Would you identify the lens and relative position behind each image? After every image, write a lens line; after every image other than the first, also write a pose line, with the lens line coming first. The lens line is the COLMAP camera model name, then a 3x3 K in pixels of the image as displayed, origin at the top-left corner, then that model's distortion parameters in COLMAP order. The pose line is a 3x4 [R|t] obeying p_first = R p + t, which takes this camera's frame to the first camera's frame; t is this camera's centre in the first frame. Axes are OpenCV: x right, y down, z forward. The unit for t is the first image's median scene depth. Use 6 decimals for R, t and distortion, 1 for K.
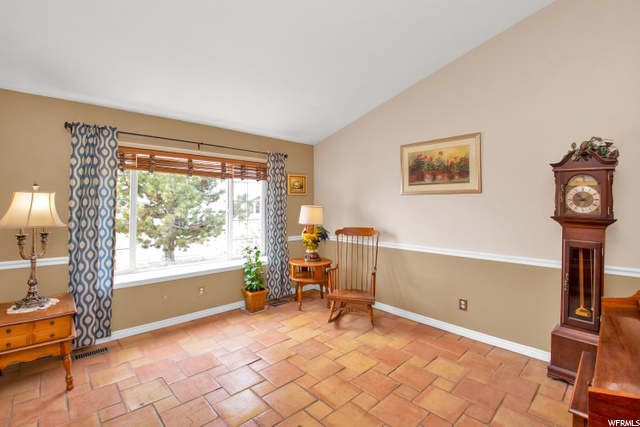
lens RADIAL K [[286.5, 0, 320.4], [0, 286.5, 197.2], [0, 0, 1]] dist [-0.025752, -0.000423]
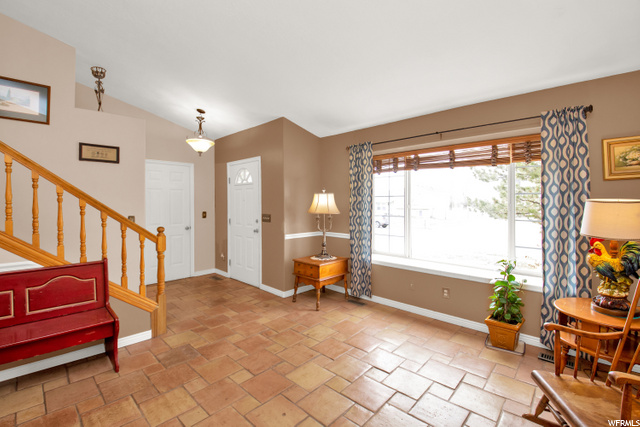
lens RADIAL K [[286.2, 0, 319.3], [0, 286.2, 207.6], [0, 0, 1]] dist [0.018123, -0.023253]
pose [[0.059180, 0.017715, -0.998090, 0.604584], [0.033989, 0.999227, 0.019750, 0.026010], [0.997668, -0.035093, 0.058532, 0.683498]]
